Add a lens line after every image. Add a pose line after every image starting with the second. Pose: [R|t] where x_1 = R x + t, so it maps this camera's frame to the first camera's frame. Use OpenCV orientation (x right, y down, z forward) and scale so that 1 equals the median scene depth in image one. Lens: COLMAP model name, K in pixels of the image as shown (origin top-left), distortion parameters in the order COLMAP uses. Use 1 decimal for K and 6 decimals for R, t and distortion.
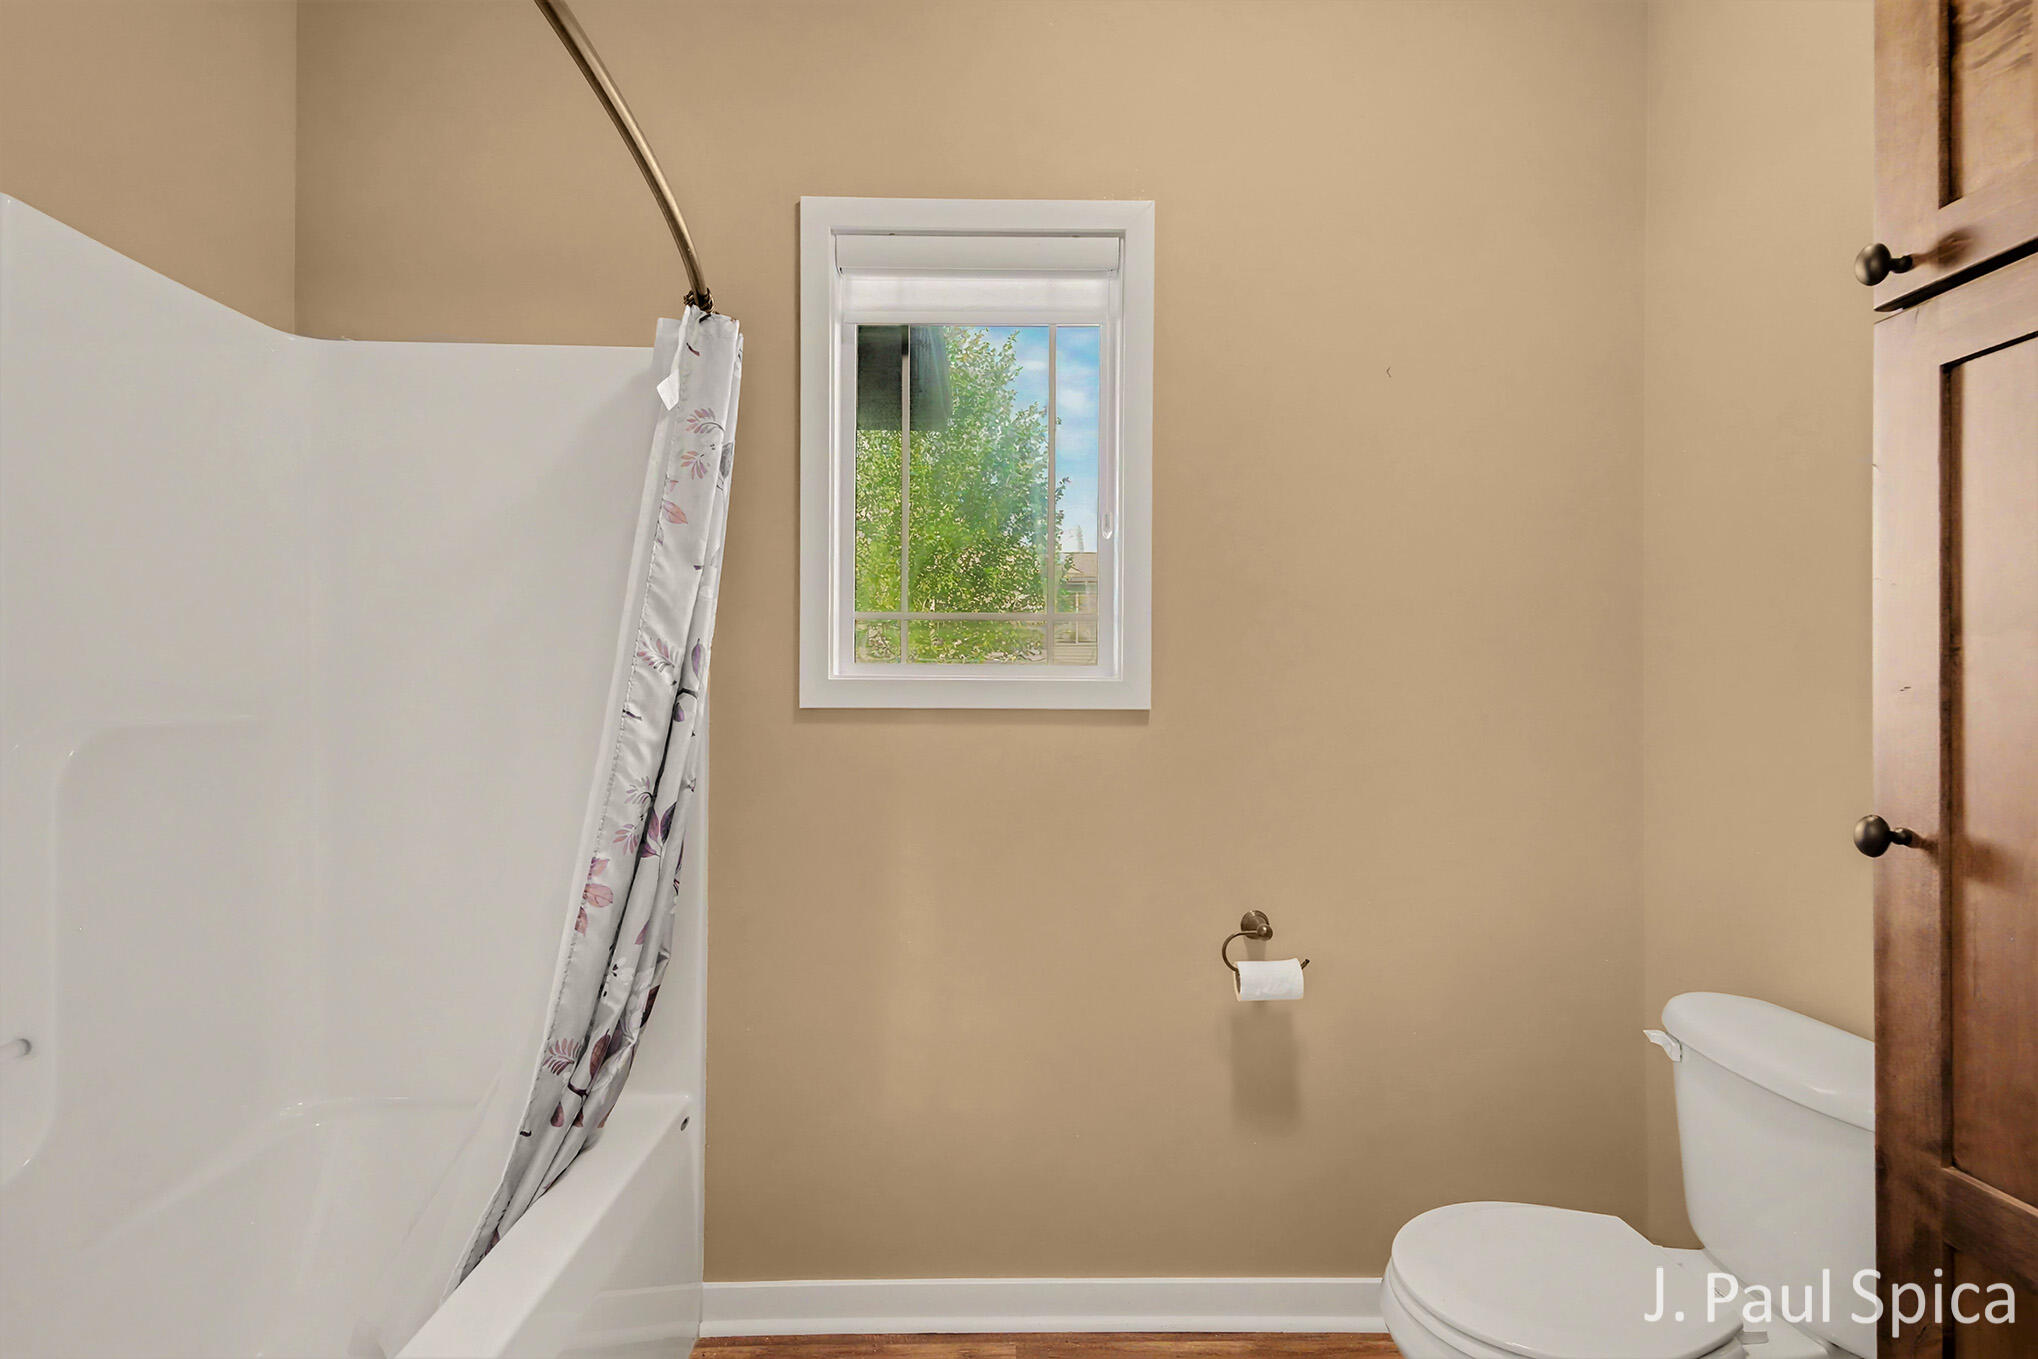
lens RADIAL K [[915.5, 0, 1016.4], [0, 915.5, 686.2], [0, 0, 1]] dist [0.035996, -0.012468]
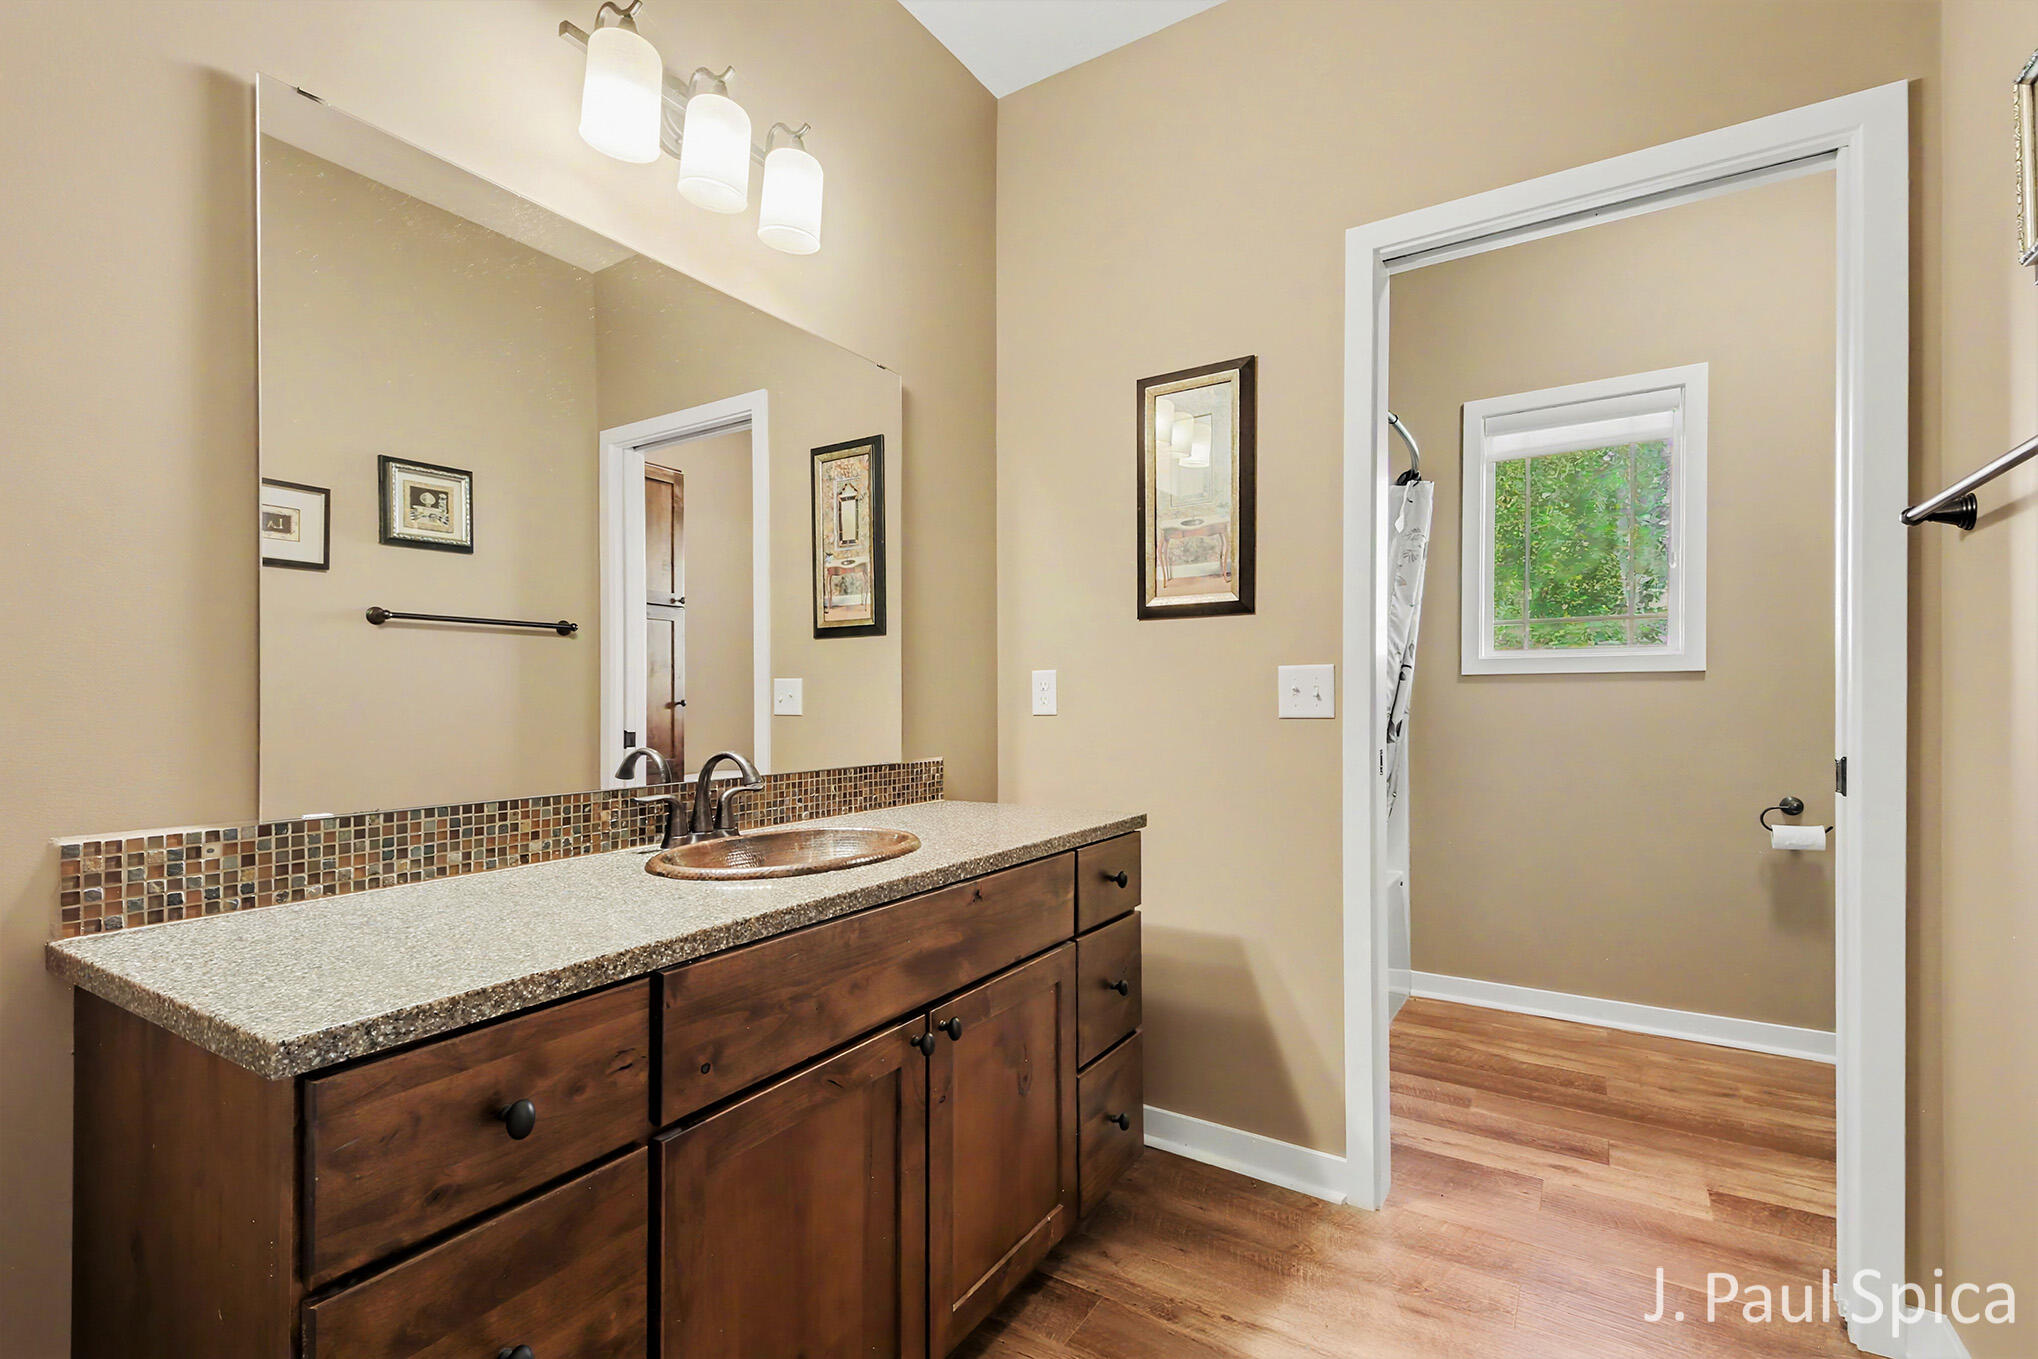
lens RADIAL K [[915.5, 0, 974.3], [0, 915.5, 699.9], [0, 0, 1]] dist [0.035996, -0.012468]
pose [[0.806840, -0.002224, -0.590766, 0.077397], [0.014947, 0.999750, 0.016650, 0.030263], [0.590581, -0.022264, 0.806671, -1.159877]]
